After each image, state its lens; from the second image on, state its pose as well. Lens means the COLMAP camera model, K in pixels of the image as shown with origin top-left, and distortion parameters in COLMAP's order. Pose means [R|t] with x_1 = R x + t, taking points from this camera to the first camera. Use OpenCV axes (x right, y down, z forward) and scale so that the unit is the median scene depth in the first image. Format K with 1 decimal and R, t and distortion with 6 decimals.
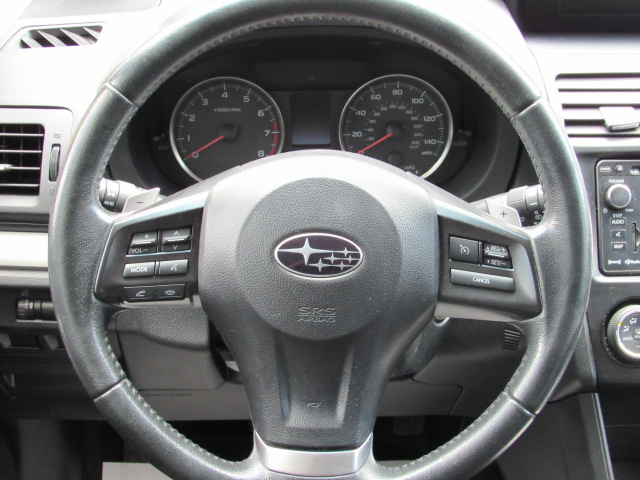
lens RADIAL K [[1126.1, 0, 320.0], [0, 1126.1, 240.0], [0, 0, 1]] dist [-0.138757, 0.042501]
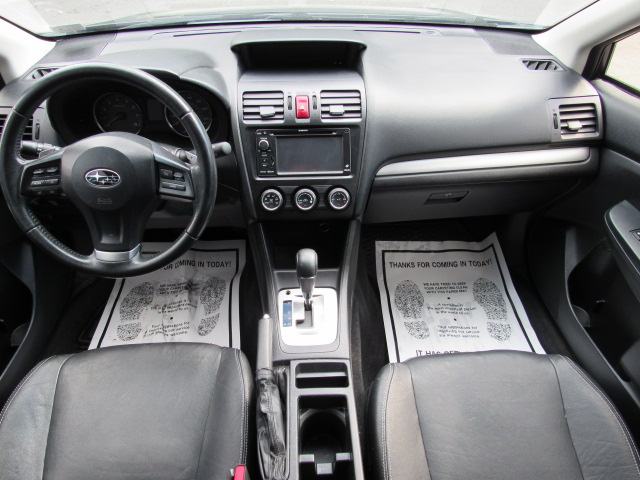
lens RADIAL K [[460.7, 0, 320.0], [0, 460.7, 240.0], [0, 0, 1]] dist [-0.009222, 0.003657]
pose [[0.999901, -0.008601, 0.011124, 0.344372], [0.005809, 0.973109, 0.230271, -0.062178], [-0.012805, -0.230184, 0.973063, -0.036318]]
